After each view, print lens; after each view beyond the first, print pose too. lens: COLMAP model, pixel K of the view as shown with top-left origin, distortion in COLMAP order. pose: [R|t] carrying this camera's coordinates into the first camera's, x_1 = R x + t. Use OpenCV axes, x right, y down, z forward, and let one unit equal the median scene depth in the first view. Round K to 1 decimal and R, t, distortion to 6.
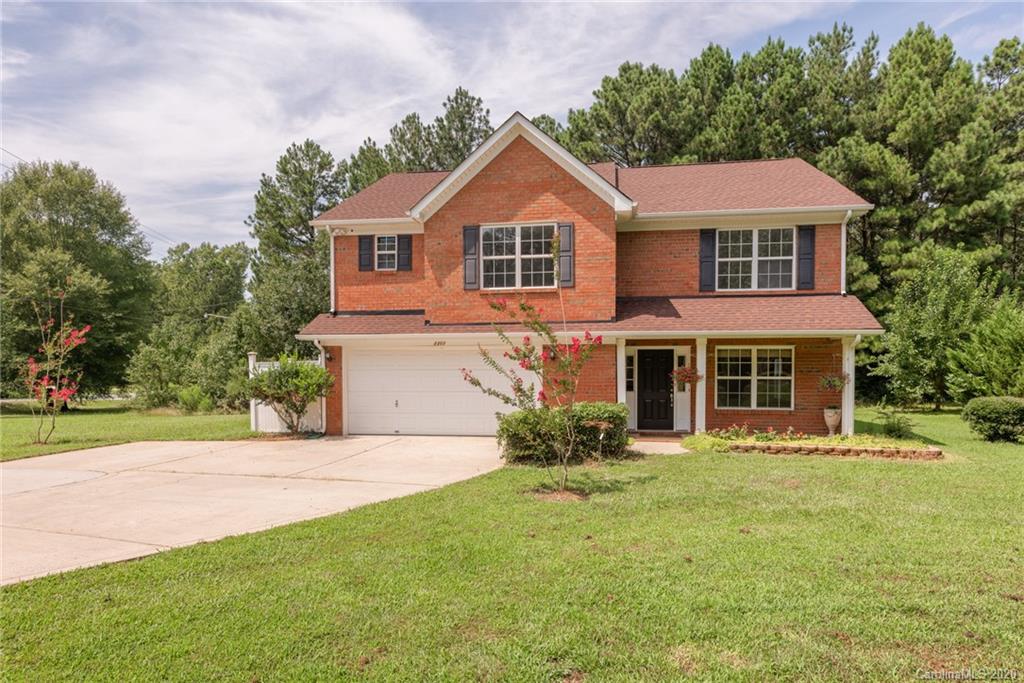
lens RADIAL K [[652.7, 0, 512.0], [0, 652.7, 341.5], [0, 0, 1]] dist [0.031115, -0.000685]
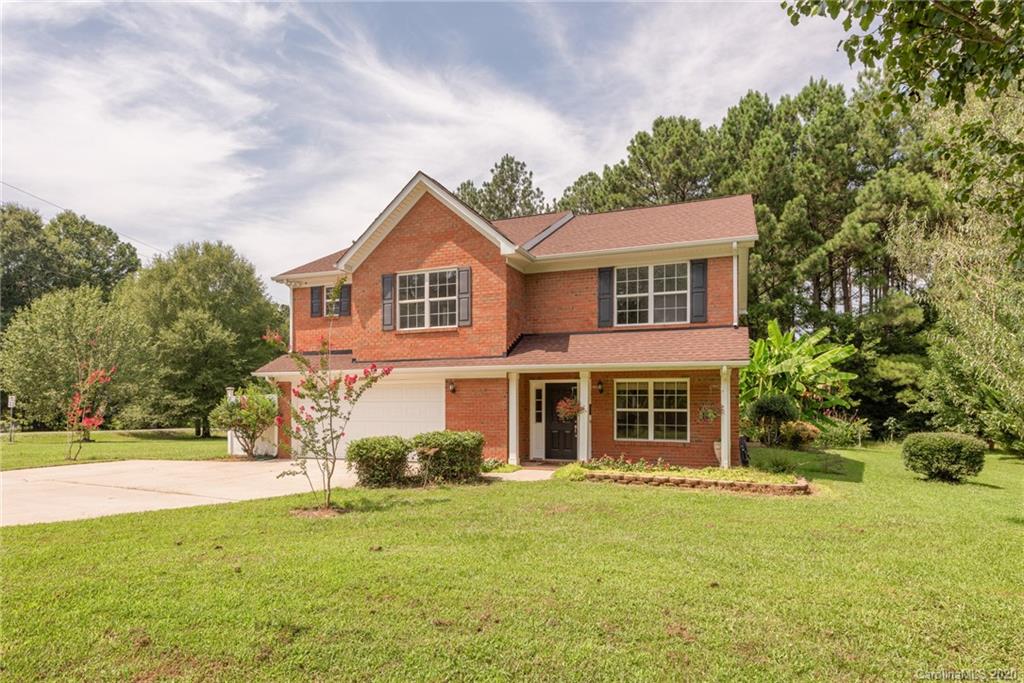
lens RADIAL K [[588.7, 0, 512.1], [0, 588.7, 364.8], [0, 0, 1]] dist [0.026576, -0.000424]
pose [[0.976449, -0.012220, -0.215402, 0.356549], [0.005750, 0.999514, -0.030634, 0.011636], [0.215672, 0.028674, 0.976045, 0.054065]]
